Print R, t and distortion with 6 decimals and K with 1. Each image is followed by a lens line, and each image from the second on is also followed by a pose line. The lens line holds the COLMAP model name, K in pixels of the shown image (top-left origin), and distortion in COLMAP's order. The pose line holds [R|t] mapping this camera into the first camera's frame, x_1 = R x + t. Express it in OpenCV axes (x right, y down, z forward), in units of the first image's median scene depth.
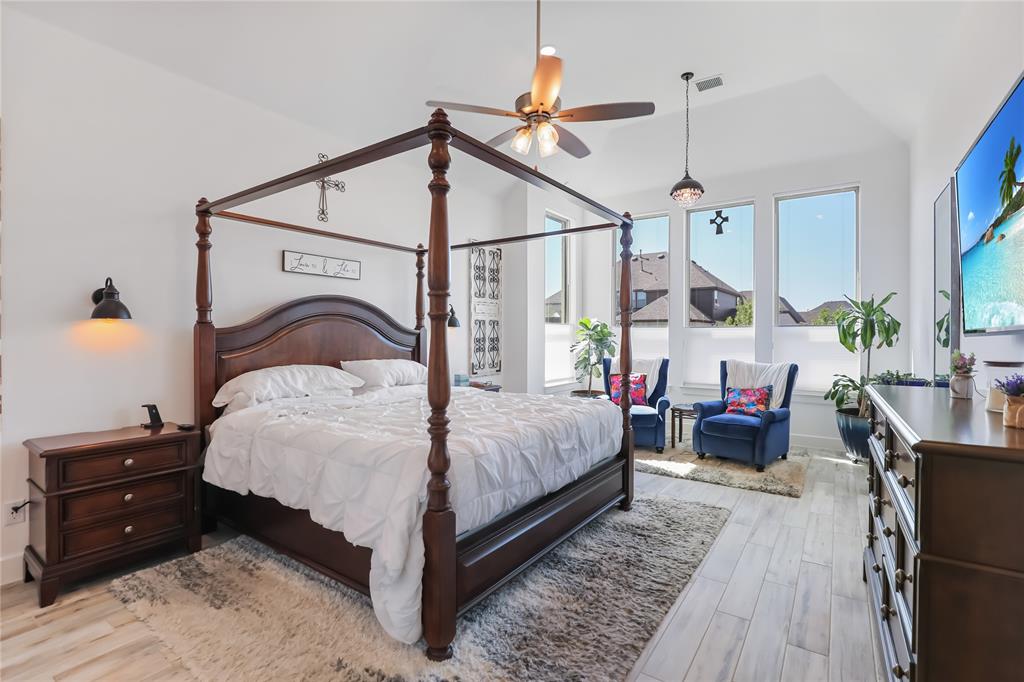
lens RADIAL K [[478.5, 0, 507.5], [0, 478.5, 339.8], [0, 0, 1]] dist [-0.017929, -0.000169]
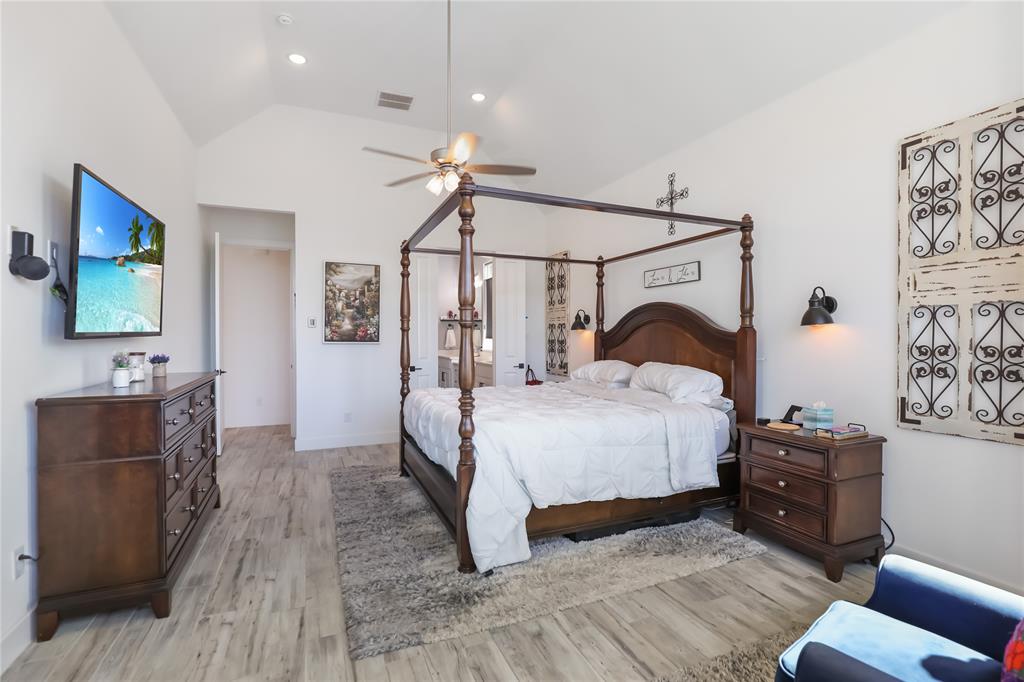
lens RADIAL K [[478.5, 0, 509.1], [0, 478.5, 338.2], [0, 0, 1]] dist [-0.017929, -0.000169]
pose [[-0.537451, -0.004943, -0.843280, 0.837056], [-0.016125, 0.999860, 0.004416, -0.010068], [0.843141, 0.015971, -0.537456, 1.444515]]
